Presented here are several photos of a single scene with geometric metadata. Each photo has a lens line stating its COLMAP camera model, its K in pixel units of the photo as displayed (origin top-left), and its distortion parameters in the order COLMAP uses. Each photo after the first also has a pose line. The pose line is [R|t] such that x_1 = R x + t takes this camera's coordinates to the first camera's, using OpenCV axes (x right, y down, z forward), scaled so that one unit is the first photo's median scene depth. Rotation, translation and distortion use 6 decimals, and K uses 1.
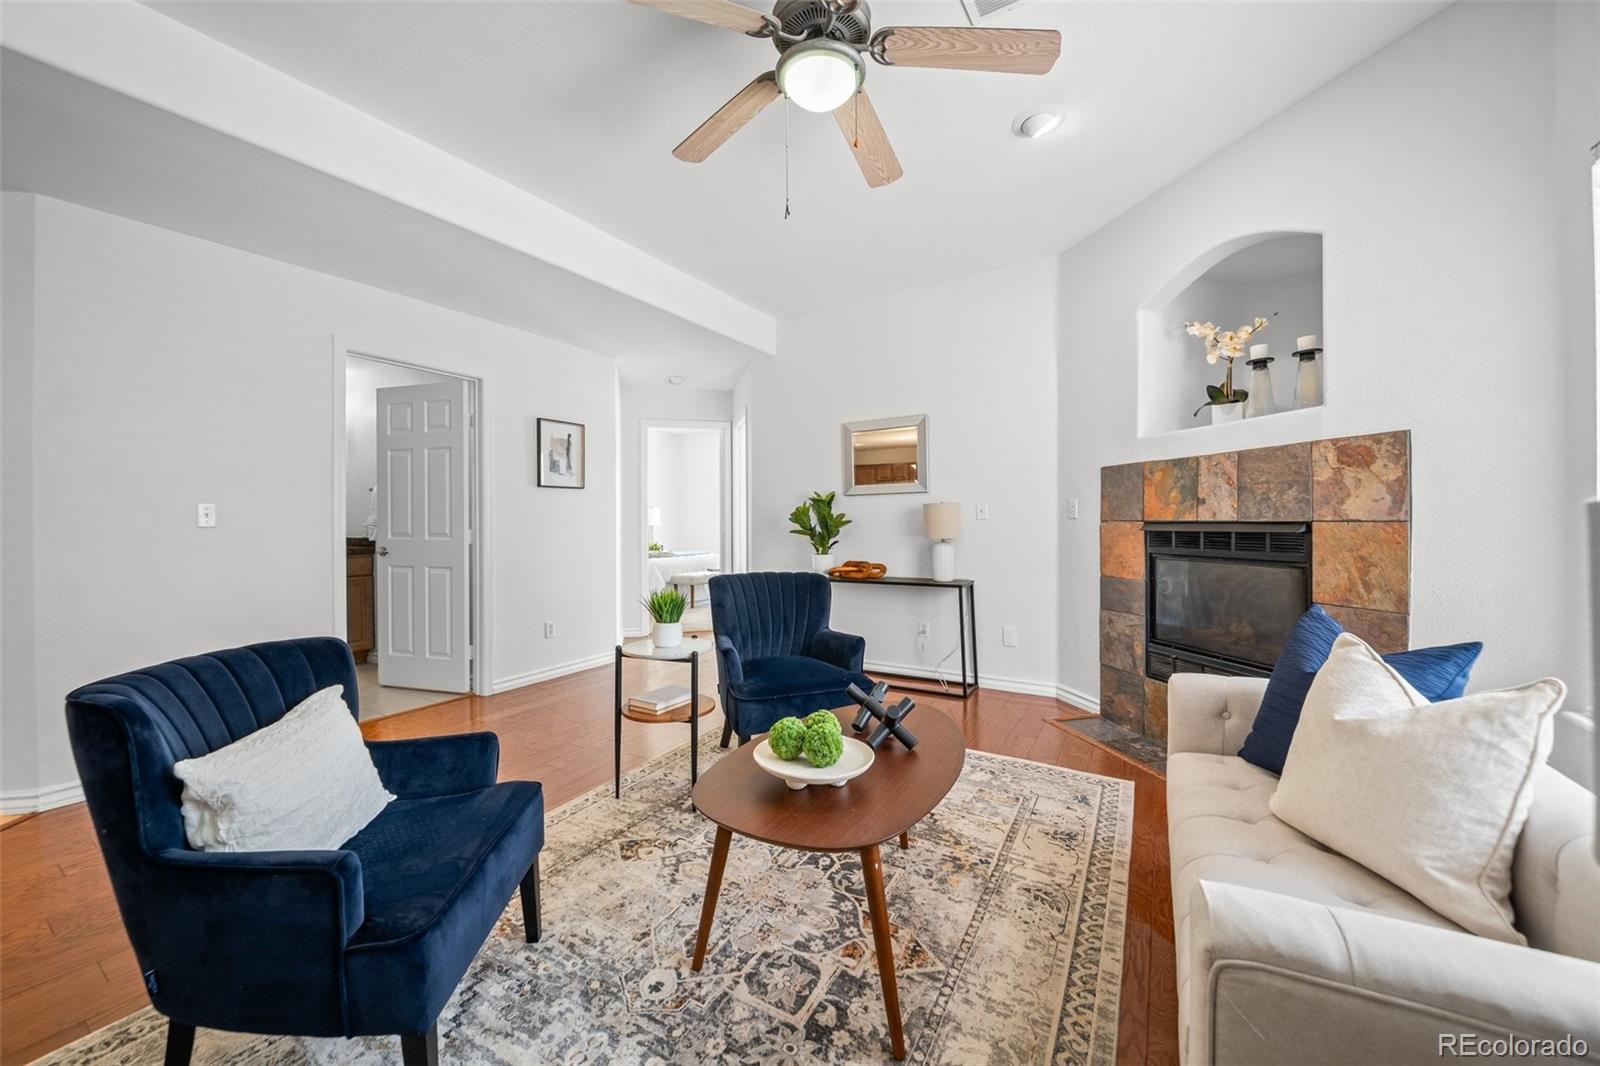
lens RADIAL K [[594.6, 0, 784.4], [0, 594.6, 527.3], [0, 0, 1]] dist [-0.002389, -0.000362]
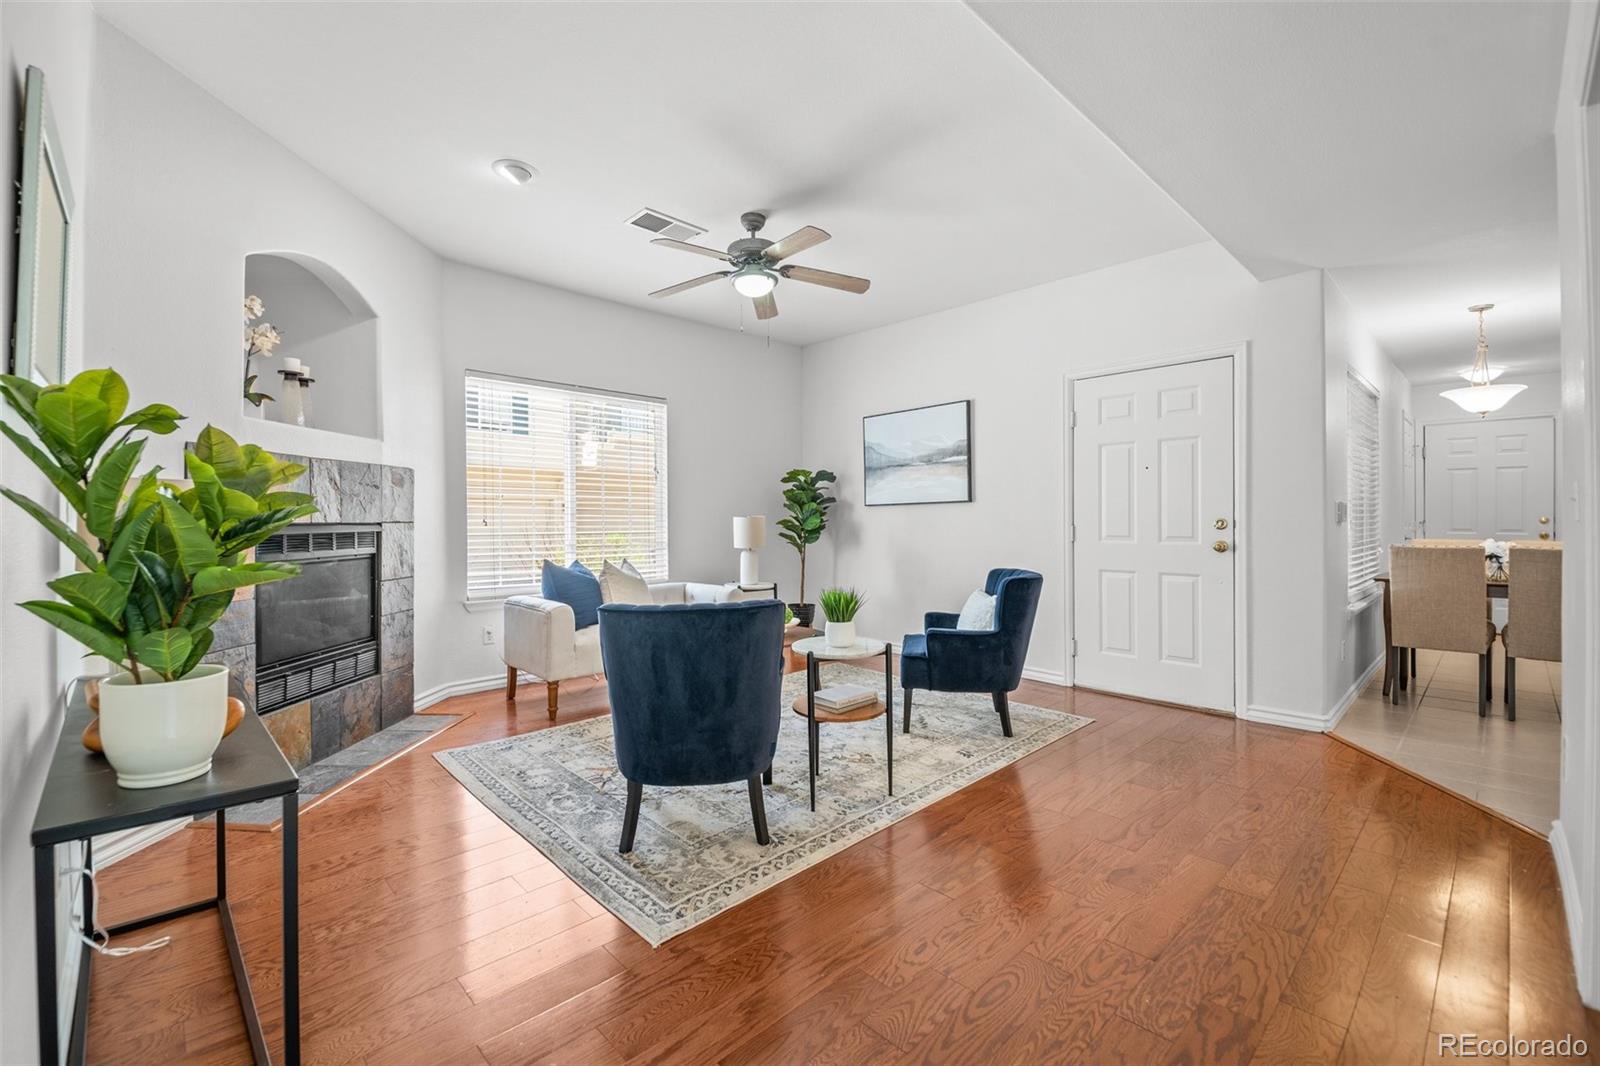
lens RADIAL K [[689.9, 0, 794.3], [0, 689.9, 530.4], [0, 0, 1]] dist [0.001924, 0.000054]
pose [[-0.970006, 0.005681, 0.243016, -0.679438], [0.011651, 0.999664, 0.023137, -0.028808], [-0.242803, 0.025275, -0.969746, 3.574198]]
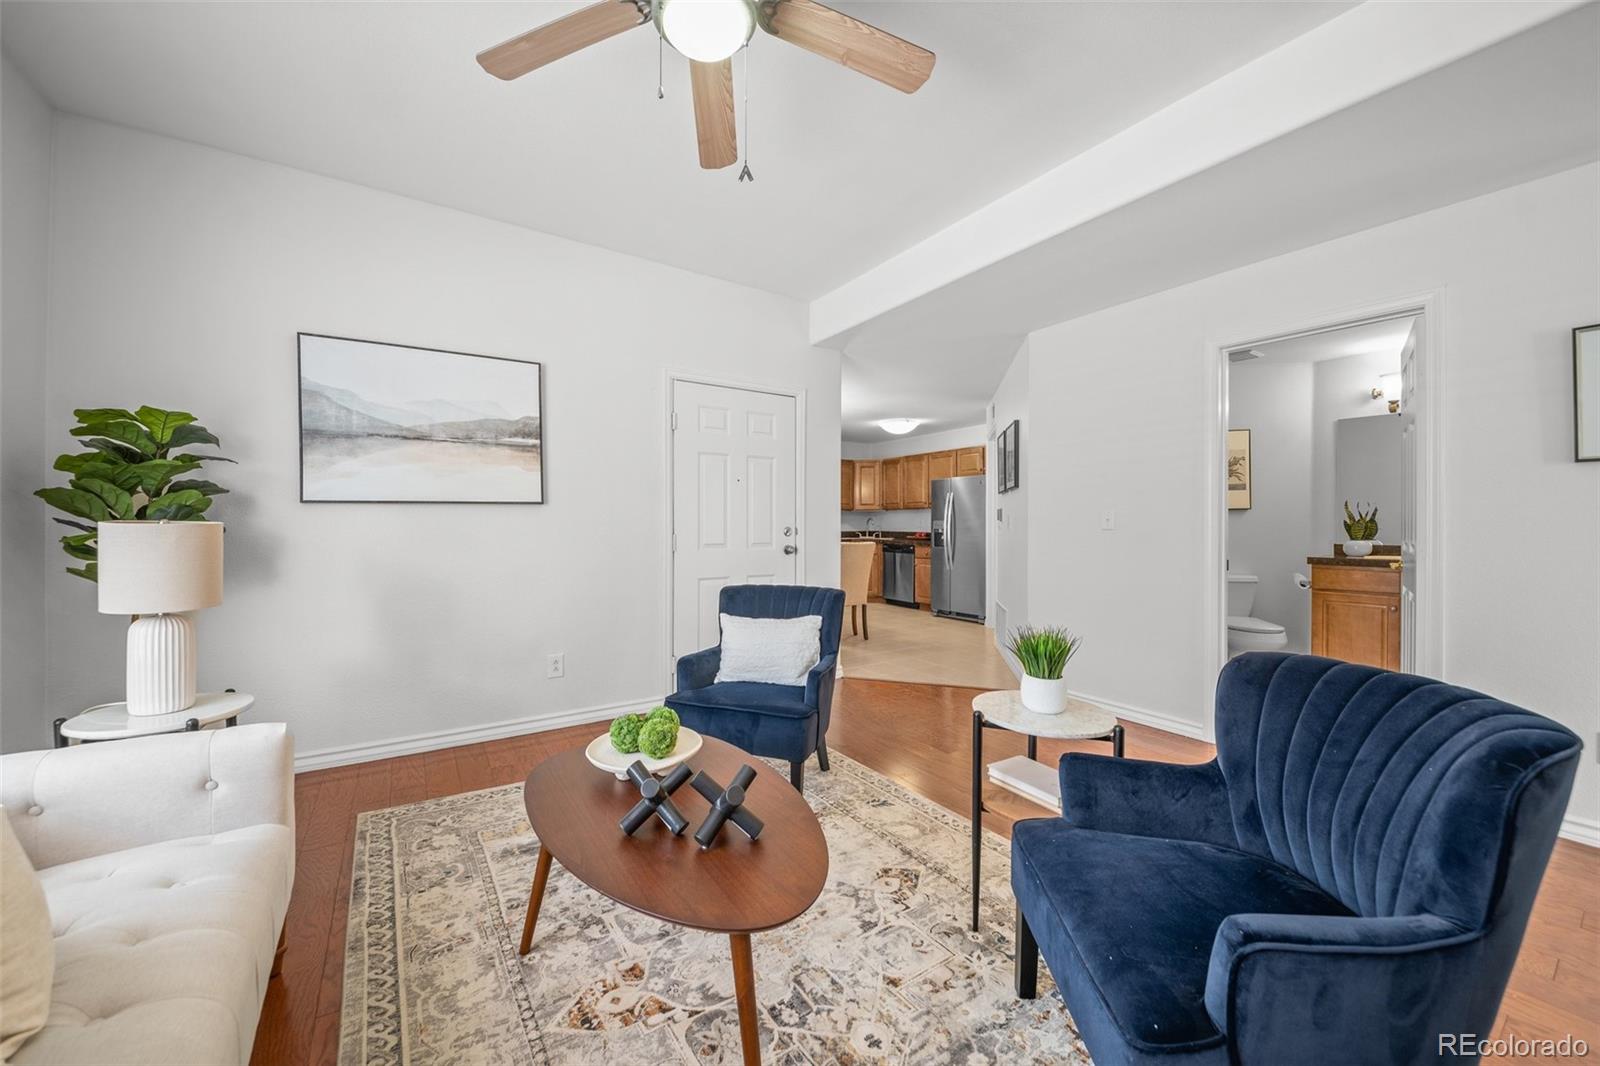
lens RADIAL K [[594.6, 0, 802.7], [0, 594.6, 517.7], [0, 0, 1]] dist [-0.002389, -0.000362]
pose [[-0.396644, -0.002374, -0.917969, 0.950596], [-0.009830, 0.999950, 0.001661, -0.041919], [0.917920, 0.009682, -0.396648, 1.720922]]
